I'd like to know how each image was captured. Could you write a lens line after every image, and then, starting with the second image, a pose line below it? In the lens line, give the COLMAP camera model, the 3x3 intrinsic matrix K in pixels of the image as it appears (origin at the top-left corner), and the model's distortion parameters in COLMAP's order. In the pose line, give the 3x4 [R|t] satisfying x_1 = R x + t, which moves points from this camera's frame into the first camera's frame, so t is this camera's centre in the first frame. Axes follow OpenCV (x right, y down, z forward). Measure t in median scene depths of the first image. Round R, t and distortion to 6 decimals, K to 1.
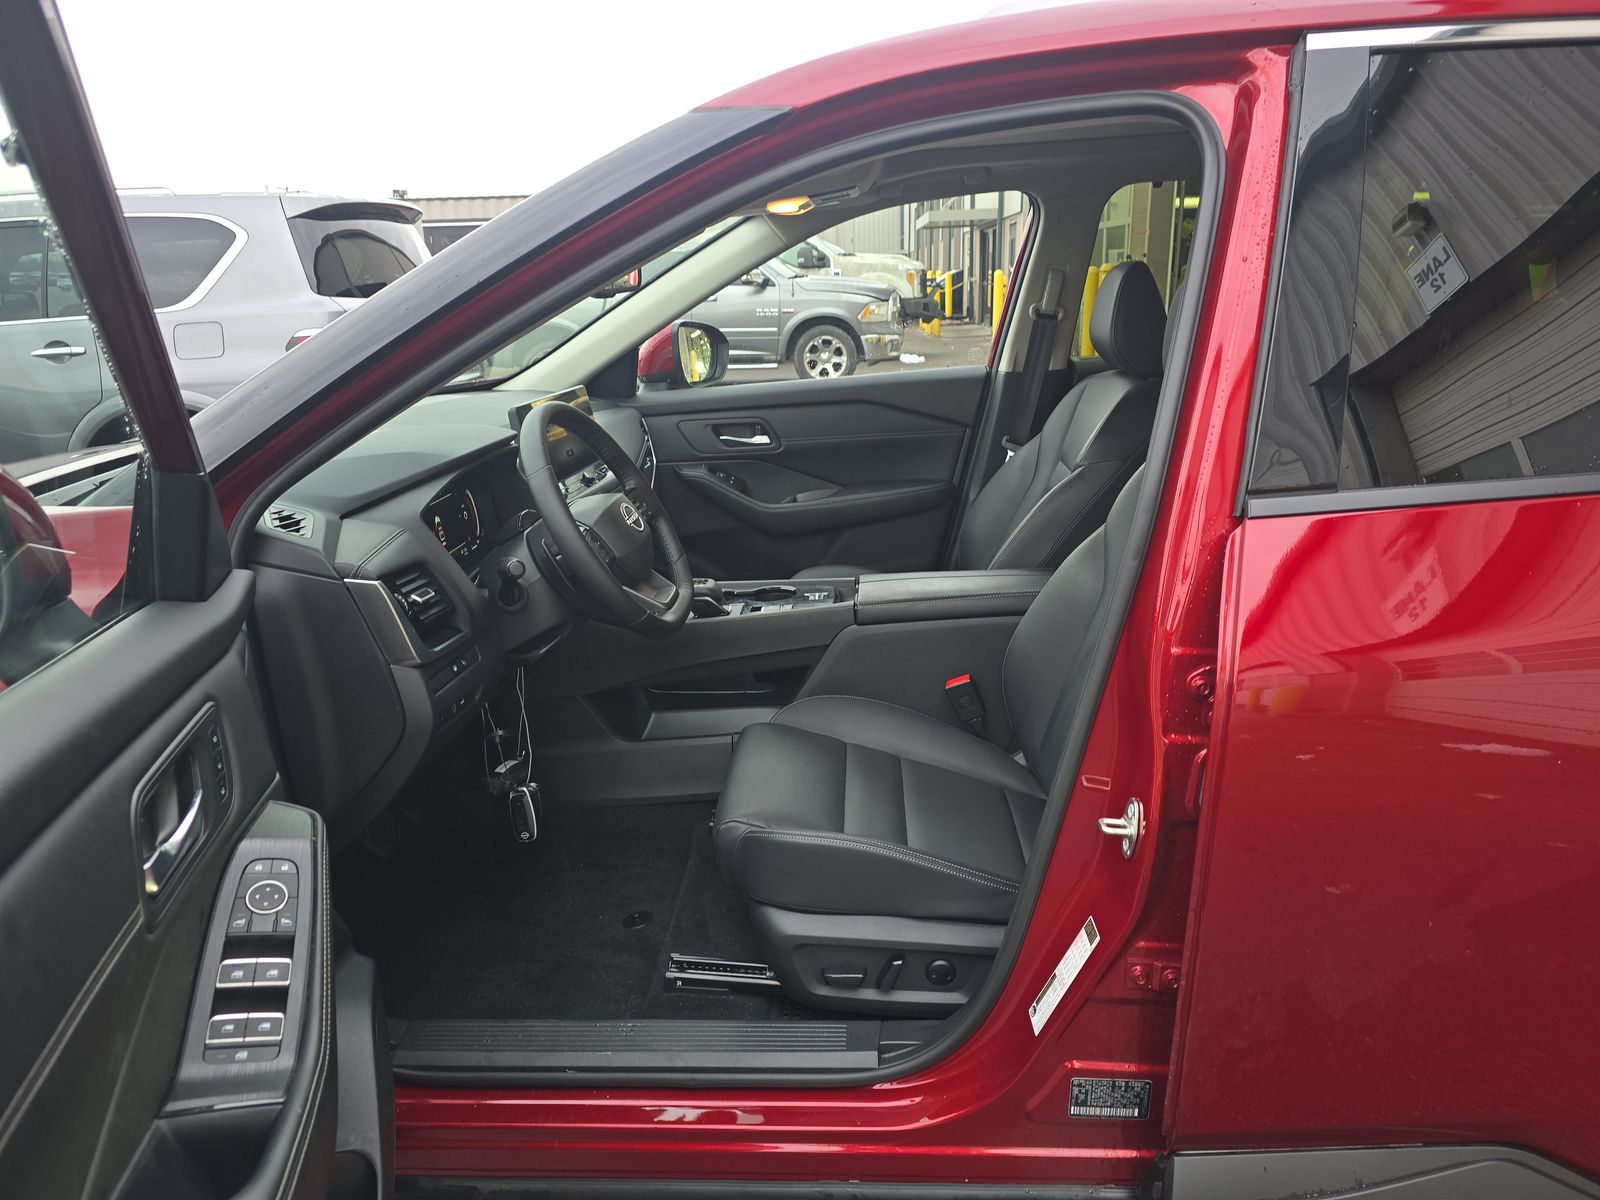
lens RADIAL K [[1092.1, 0, 793.5], [0, 1092.1, 602.2], [0, 0, 1]] dist [0.003762, 0.004658]
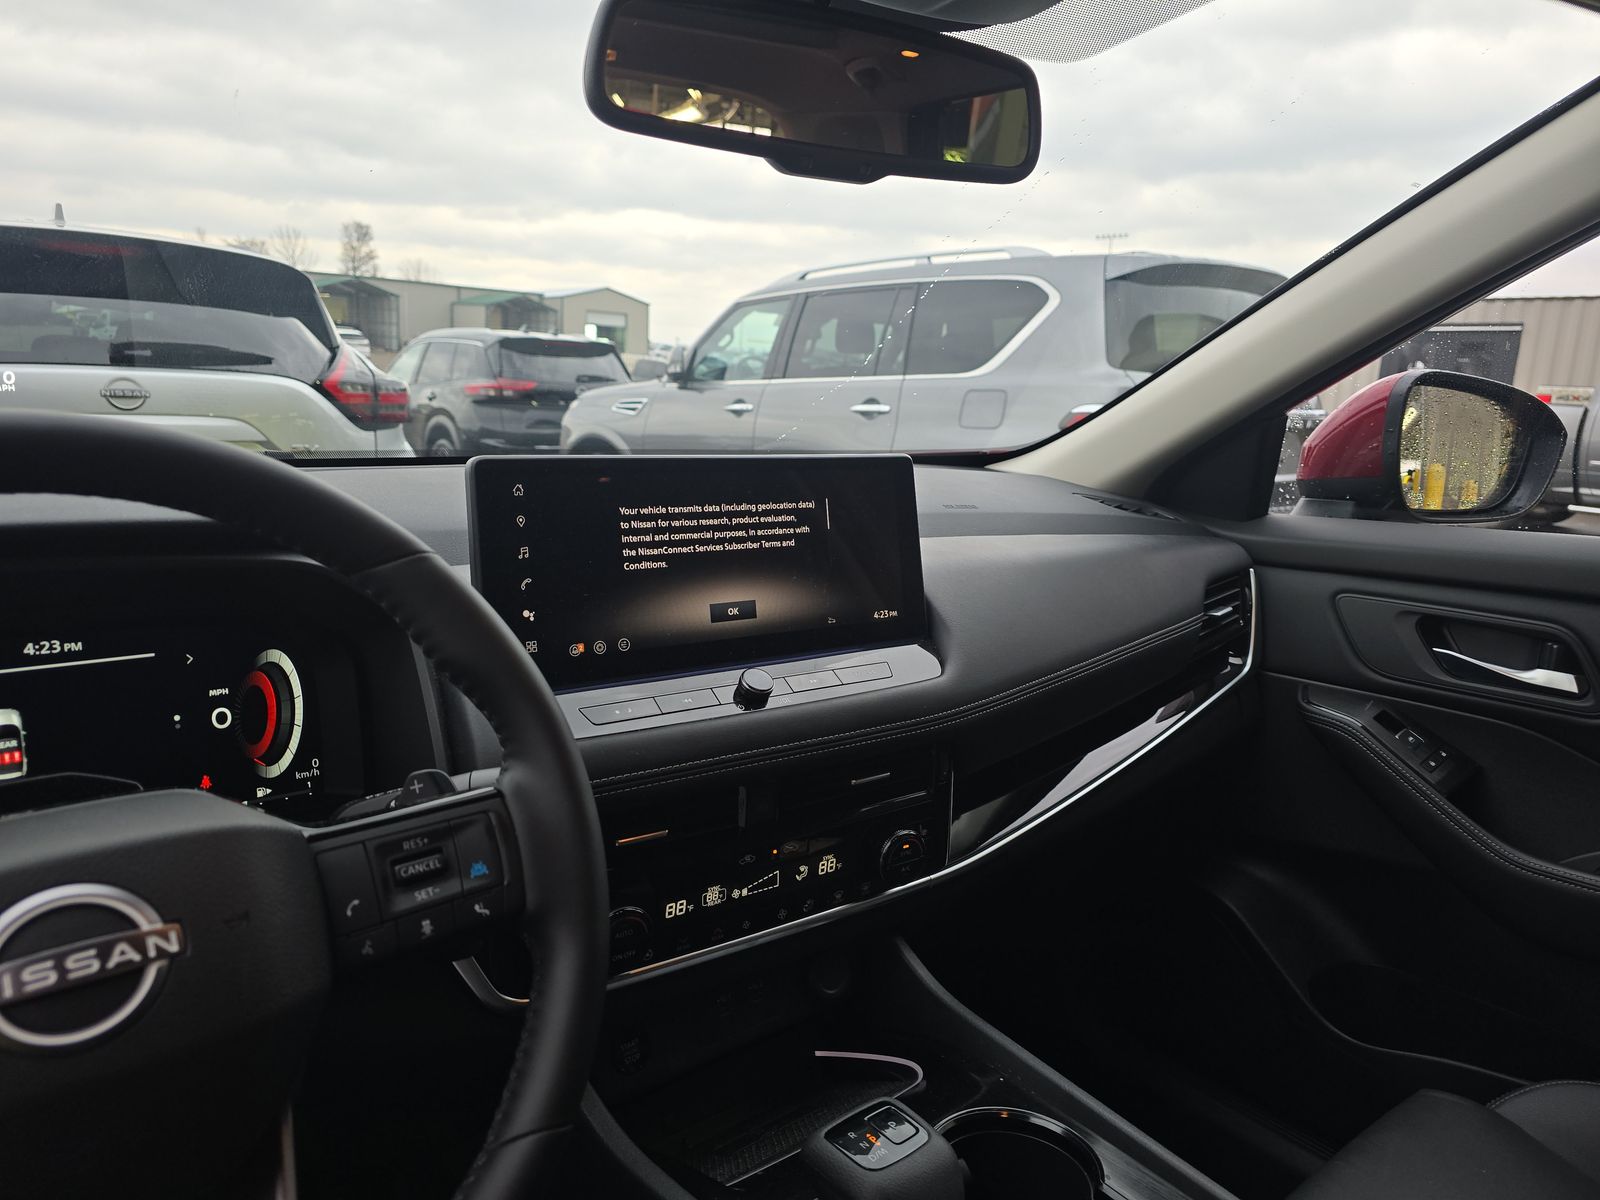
lens RADIAL K [[1092.1, 0, 799.4], [0, 1092.1, 600.8], [0, 0, 1]] dist [0.003762, 0.004658]
pose [[0.690525, 0.201131, -0.694782, 0.009229], [-0.267462, 0.963479, 0.013092, -0.020915], [0.672041, 0.176787, 0.719101, 0.103440]]
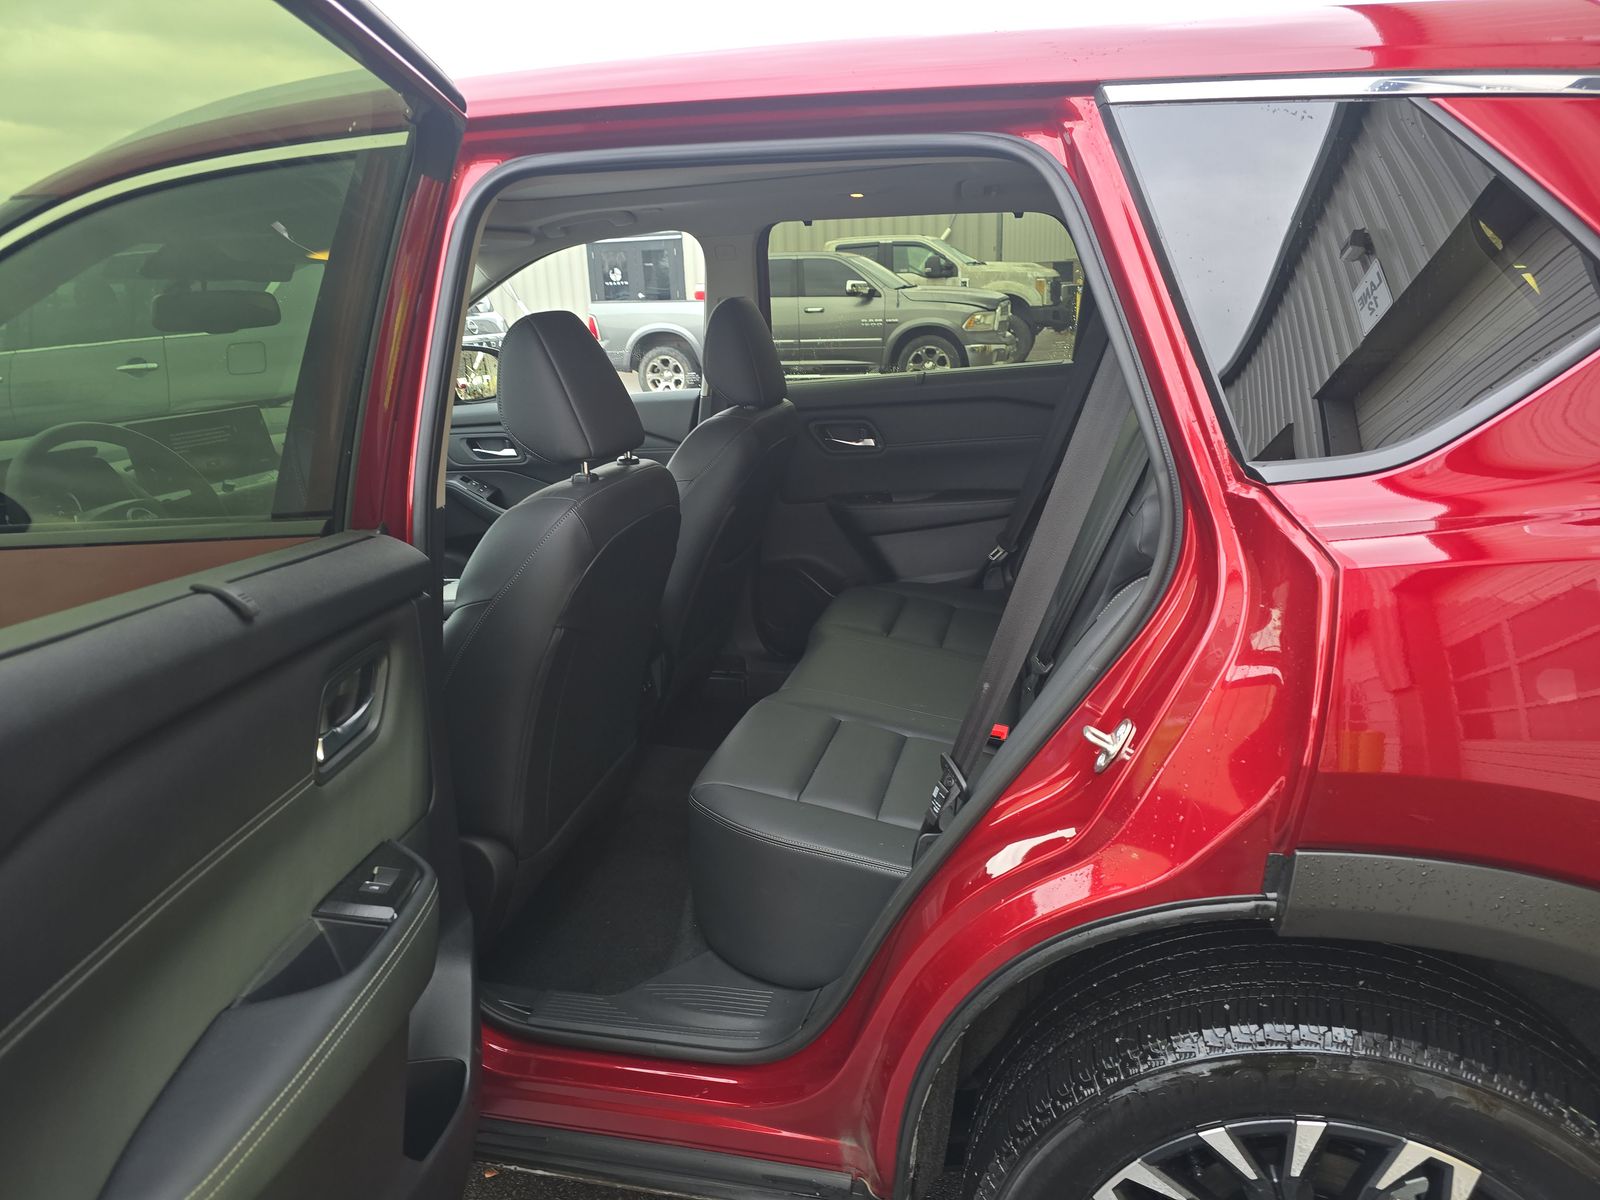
lens RADIAL K [[1092.1, 0, 810.9], [0, 1092.1, 596.8], [0, 0, 1]] dist [0.003762, 0.004658]
pose [[0.987377, 0.030734, -0.155375, 0.085466], [-0.032386, 0.999443, -0.008112, -0.000529], [0.155040, 0.013041, 0.987822, -0.009102]]
